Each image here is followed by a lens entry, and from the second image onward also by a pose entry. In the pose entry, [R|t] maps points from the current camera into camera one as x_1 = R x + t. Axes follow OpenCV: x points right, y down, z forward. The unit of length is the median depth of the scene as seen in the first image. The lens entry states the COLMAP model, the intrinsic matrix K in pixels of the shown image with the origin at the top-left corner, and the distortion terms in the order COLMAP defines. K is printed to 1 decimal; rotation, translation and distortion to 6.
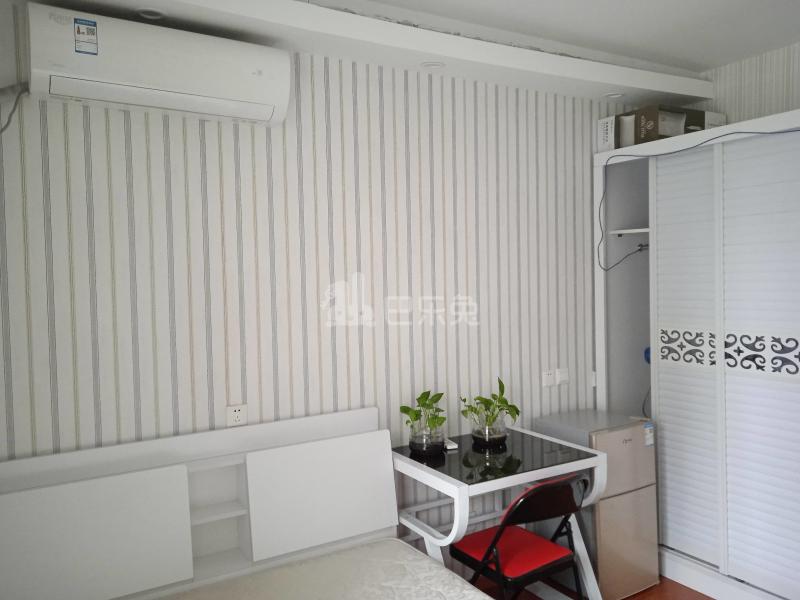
lens RADIAL K [[709.4, 0, 400.0], [0, 709.4, 300.0], [0, 0, 1]] dist [0.014626, -0.004614]
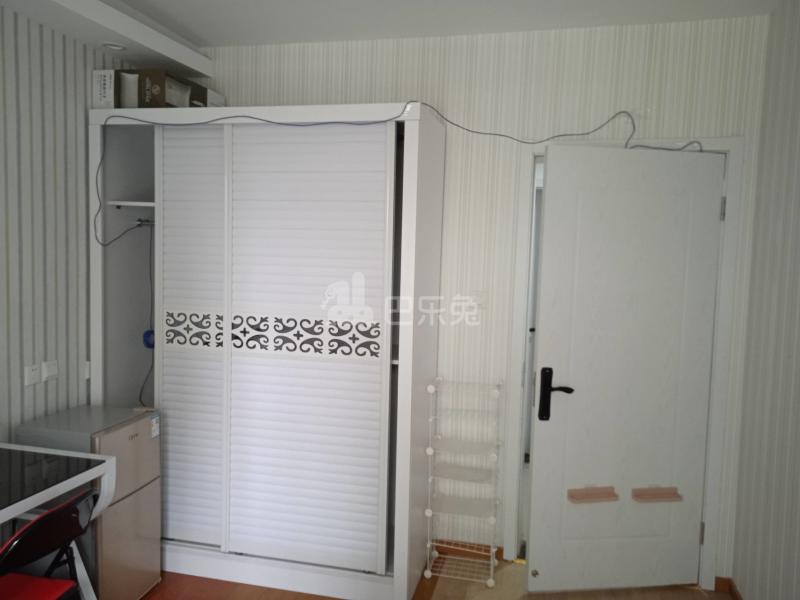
lens RADIAL K [[672.5, 0, 400.0], [0, 672.5, 300.0], [0, 0, 1]] dist [0.019977, 0.009704]
pose [[0.669786, -0.006714, 0.742523, -0.087734], [-0.018383, 0.999503, 0.025621, -0.002930], [-0.742326, -0.030811, 0.669330, 0.175206]]
